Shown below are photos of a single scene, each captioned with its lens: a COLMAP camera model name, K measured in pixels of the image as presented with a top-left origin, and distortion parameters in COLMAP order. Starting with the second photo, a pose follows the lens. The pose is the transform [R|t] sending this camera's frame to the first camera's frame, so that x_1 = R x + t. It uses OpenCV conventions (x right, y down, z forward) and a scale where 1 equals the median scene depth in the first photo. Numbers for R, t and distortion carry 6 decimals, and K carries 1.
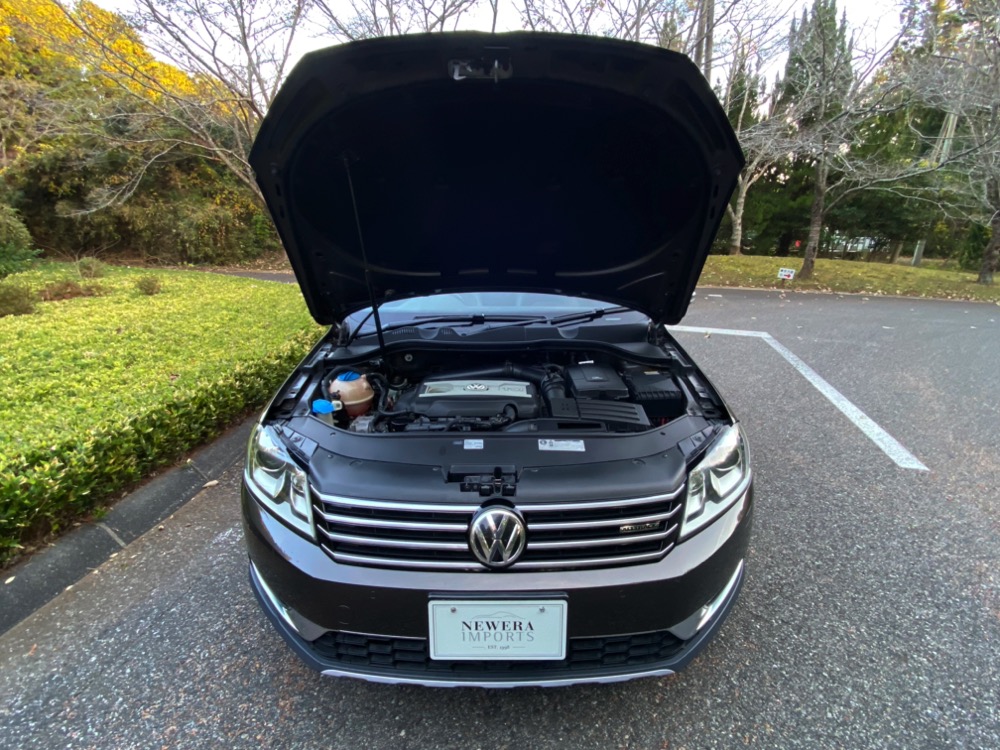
lens RADIAL K [[488.6, 0, 500.0], [0, 488.6, 375.0], [0, 0, 1]] dist [0.015166, -0.017809]
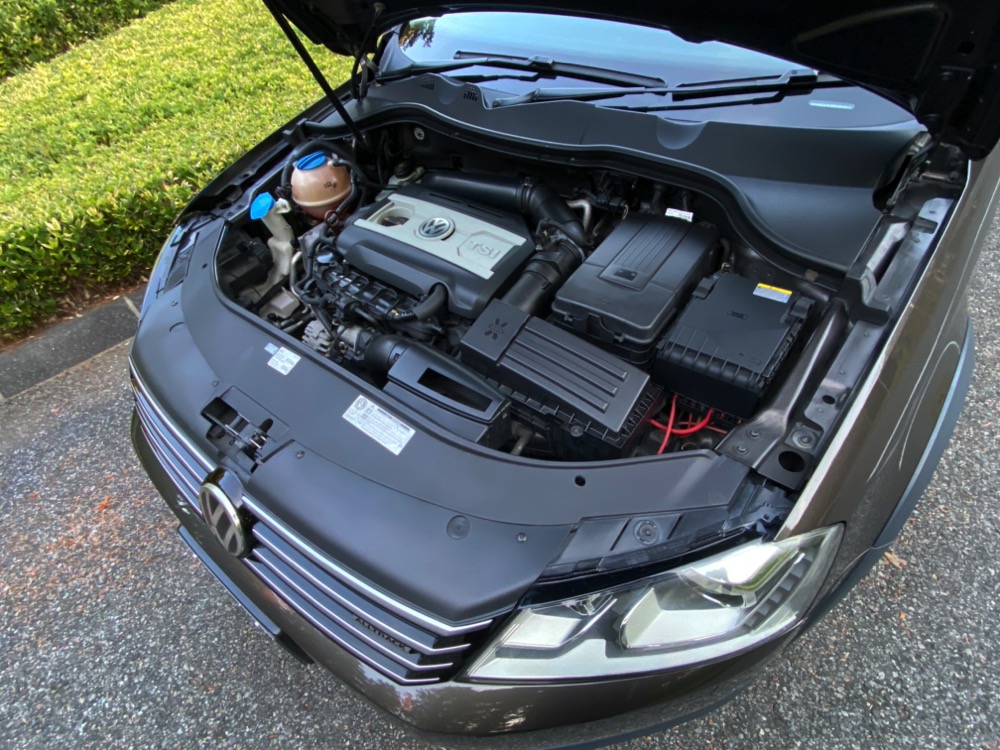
lens RADIAL K [[488.6, 0, 500.0], [0, 488.6, 375.0], [0, 0, 1]] dist [0.015166, -0.017809]
pose [[0.794330, 0.401369, -0.456007, 0.401828], [-0.080812, 0.813790, 0.575513, -0.199473], [0.602087, -0.420297, 0.678853, 0.630676]]
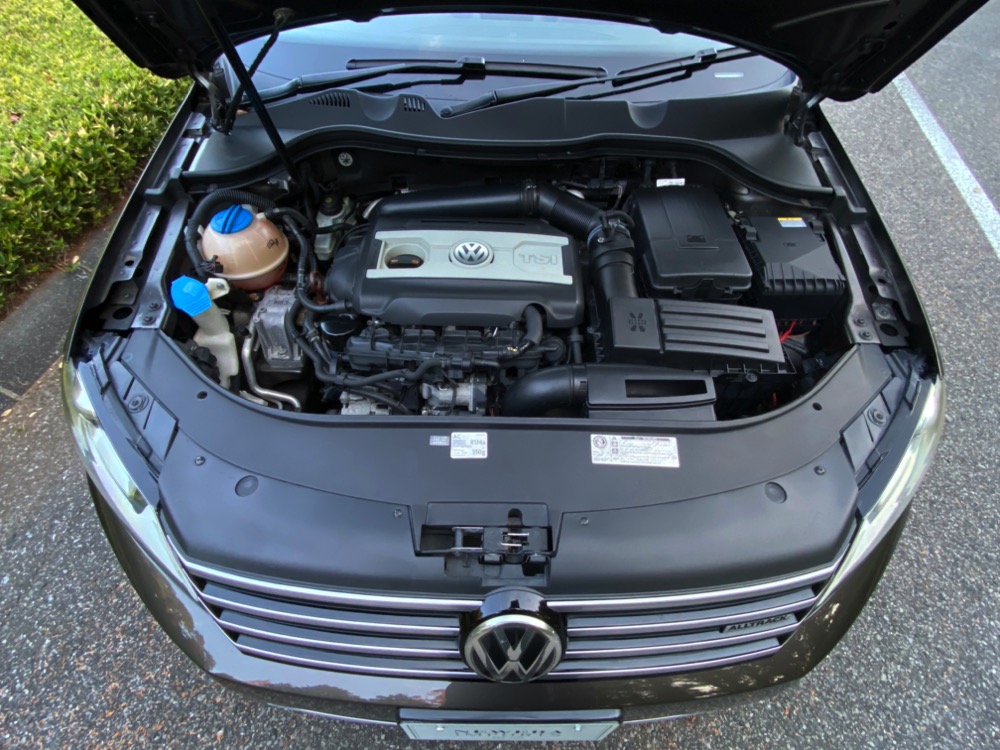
lens RADIAL K [[488.6, 0, 500.0], [0, 488.6, 375.0], [0, 0, 1]] dist [0.015166, -0.017809]
pose [[0.999584, 0.020034, 0.020765, -0.028543], [-0.028210, 0.829784, 0.557371, -0.185722], [-0.006064, -0.557725, 0.830004, 0.523868]]
